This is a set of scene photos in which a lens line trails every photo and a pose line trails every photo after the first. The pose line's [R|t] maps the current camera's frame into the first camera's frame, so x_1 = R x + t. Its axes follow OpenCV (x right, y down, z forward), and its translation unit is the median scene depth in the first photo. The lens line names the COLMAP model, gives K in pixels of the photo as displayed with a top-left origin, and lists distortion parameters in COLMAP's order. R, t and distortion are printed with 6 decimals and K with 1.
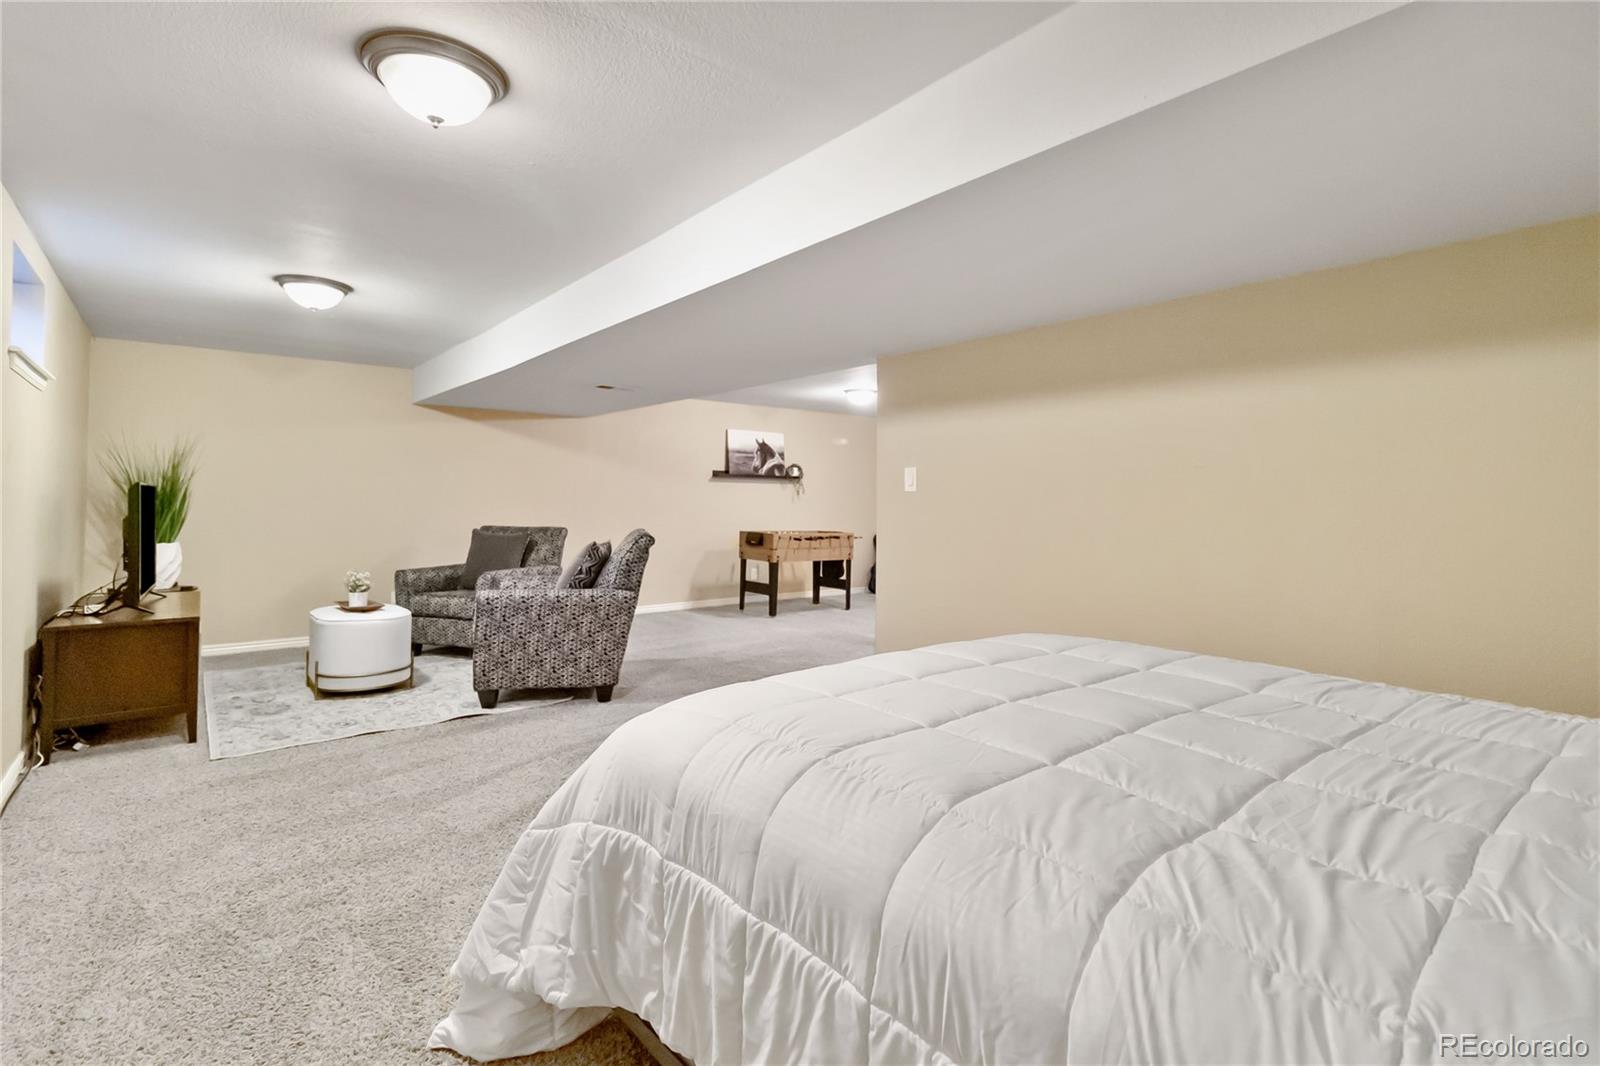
lens RADIAL K [[744.5, 0, 792.5], [0, 744.5, 524.6], [0, 0, 1]] dist [0.001741, 0.000520]
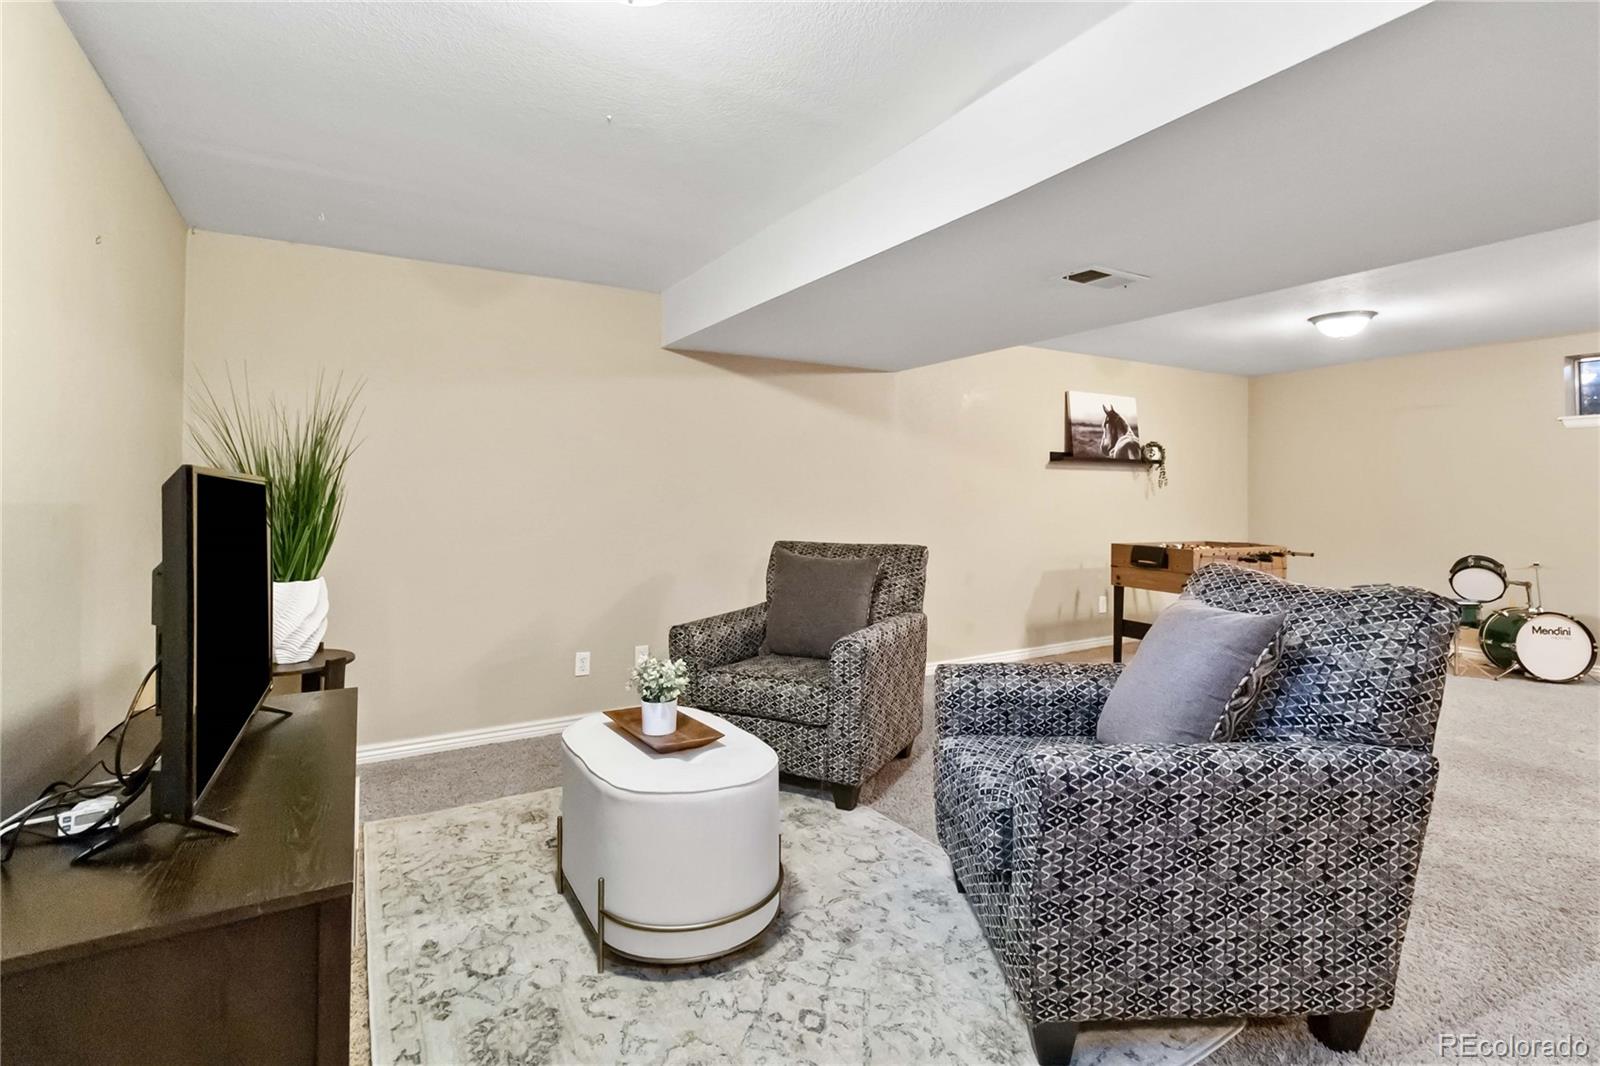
lens RADIAL K [[744.5, 0, 806.3], [0, 744.5, 520.1], [0, 0, 1]] dist [0.001741, 0.000520]
pose [[0.991514, -0.000555, -0.130002, -0.267730], [0.001140, 0.999990, 0.004431, -0.015861], [0.129998, -0.004542, 0.991504, 0.338711]]
